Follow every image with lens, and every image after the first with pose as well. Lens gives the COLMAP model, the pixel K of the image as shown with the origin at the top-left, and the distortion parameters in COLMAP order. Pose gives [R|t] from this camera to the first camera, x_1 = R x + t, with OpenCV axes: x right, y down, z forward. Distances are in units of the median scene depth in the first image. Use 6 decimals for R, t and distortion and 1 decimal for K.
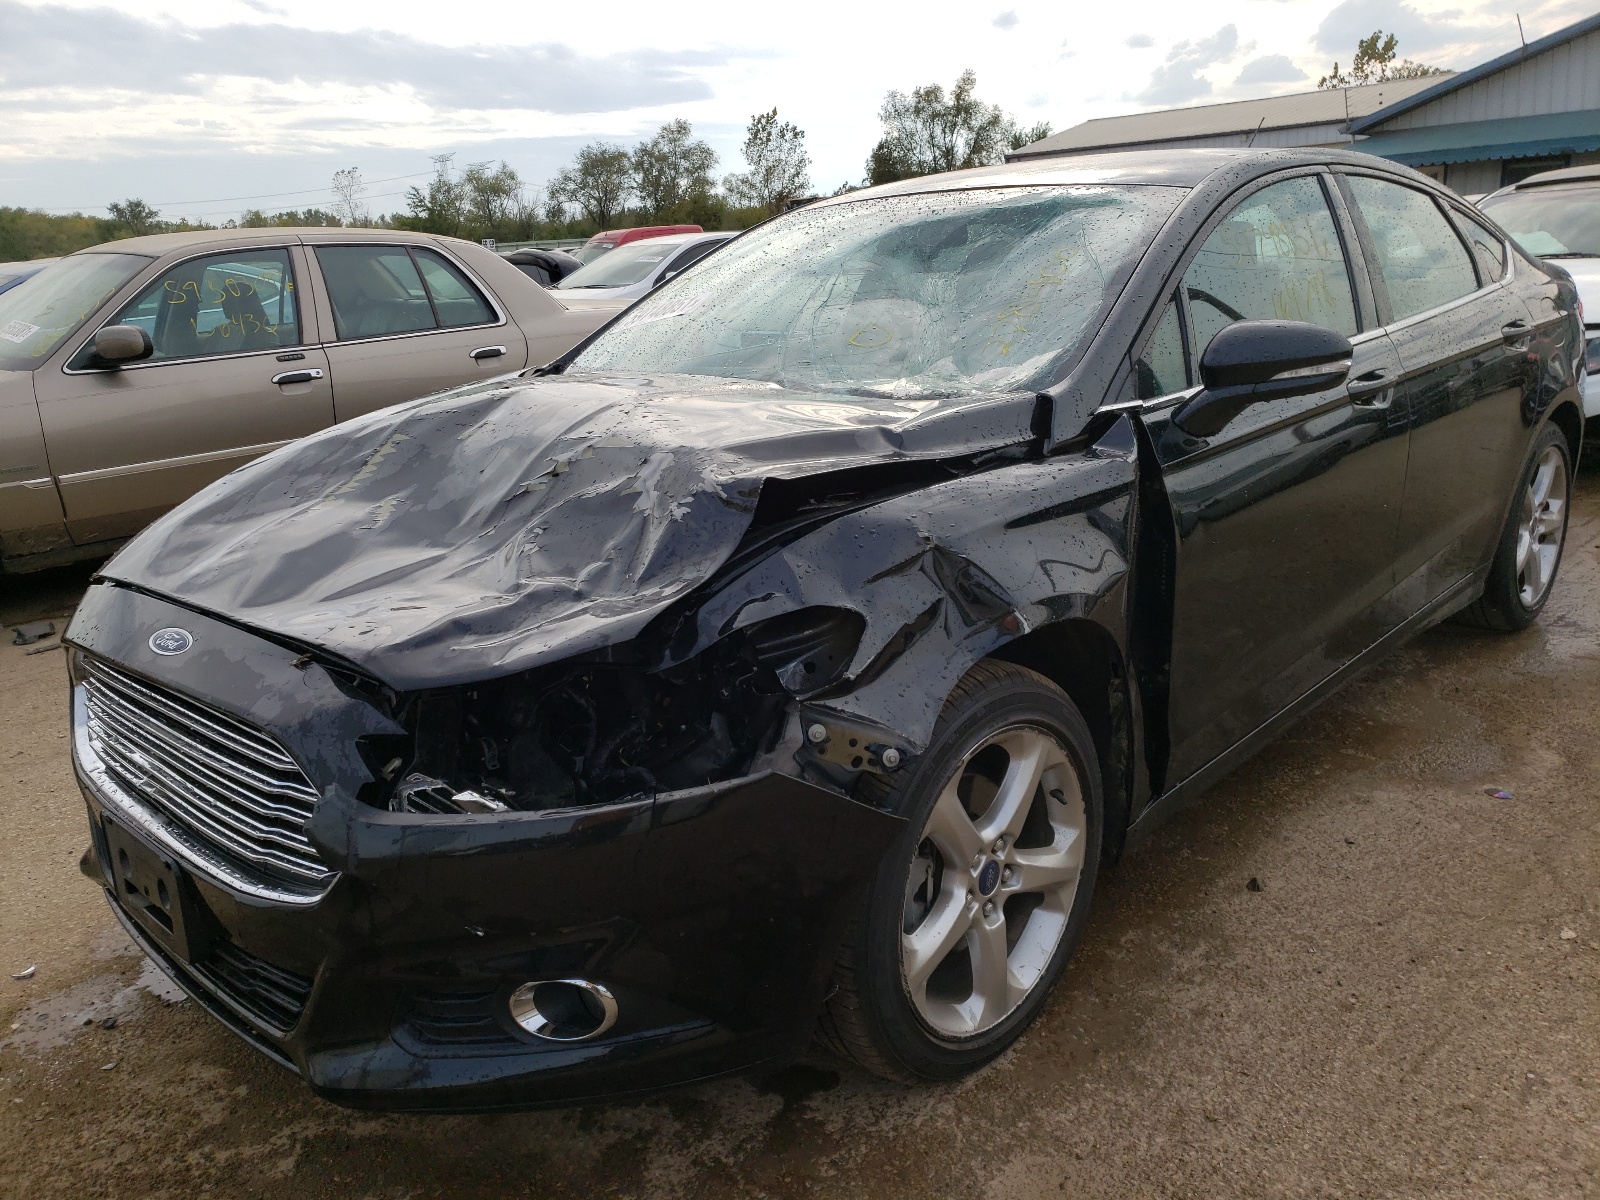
lens RADIAL K [[1246.7, 0, 803.8], [0, 1246.7, 540.3], [0, 0, 1]] dist [0.053078, -0.032640]
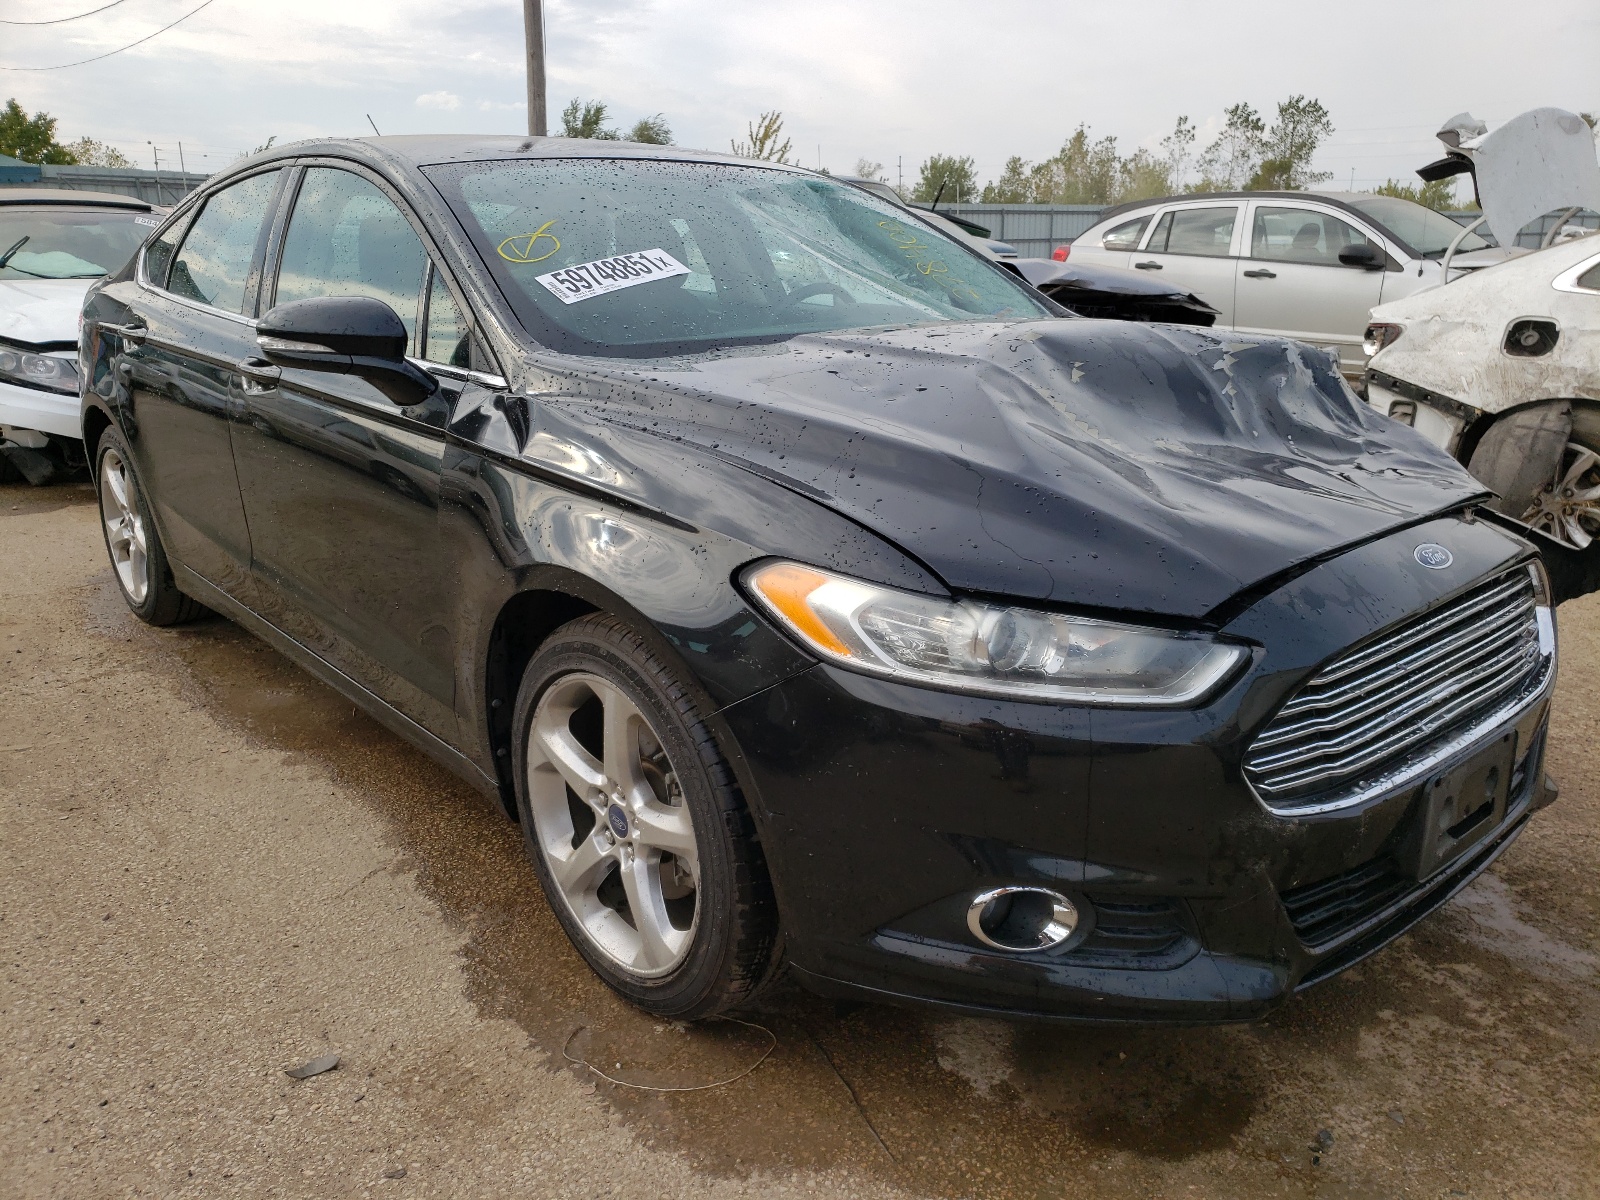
lens RADIAL K [[1246.7, 0, 803.8], [0, 1246.7, 540.3], [0, 0, 1]] dist [0.053078, -0.032640]
pose [[0.082707, -0.188823, 0.978522, -1.521099], [0.224219, 0.960237, 0.166343, -0.208526], [-0.971023, 0.205645, 0.121756, 1.371273]]
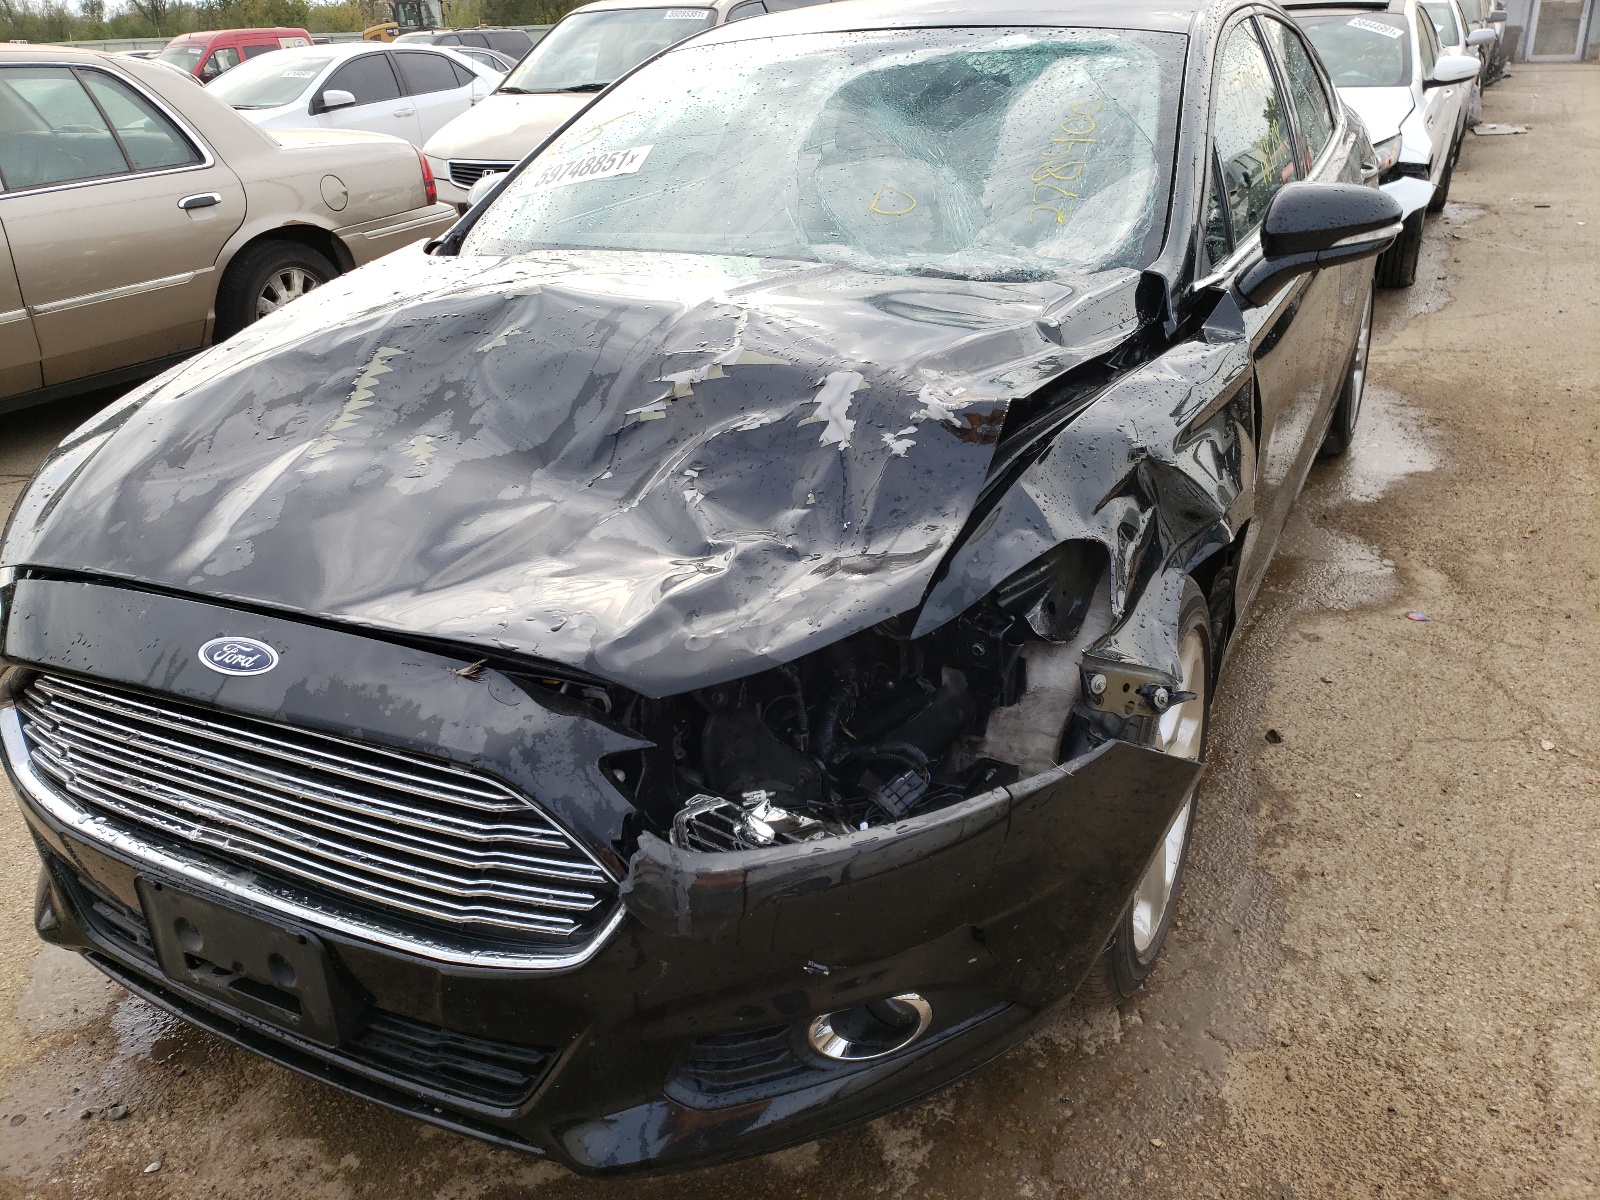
lens RADIAL K [[1246.7, 0, 803.8], [0, 1246.7, 540.3], [0, 0, 1]] dist [0.053078, -0.032640]
pose [[0.955959, -0.096475, 0.277190, -0.384312], [0.057608, 0.987738, 0.145101, -0.081661], [-0.287790, -0.122743, 0.949795, 0.186672]]
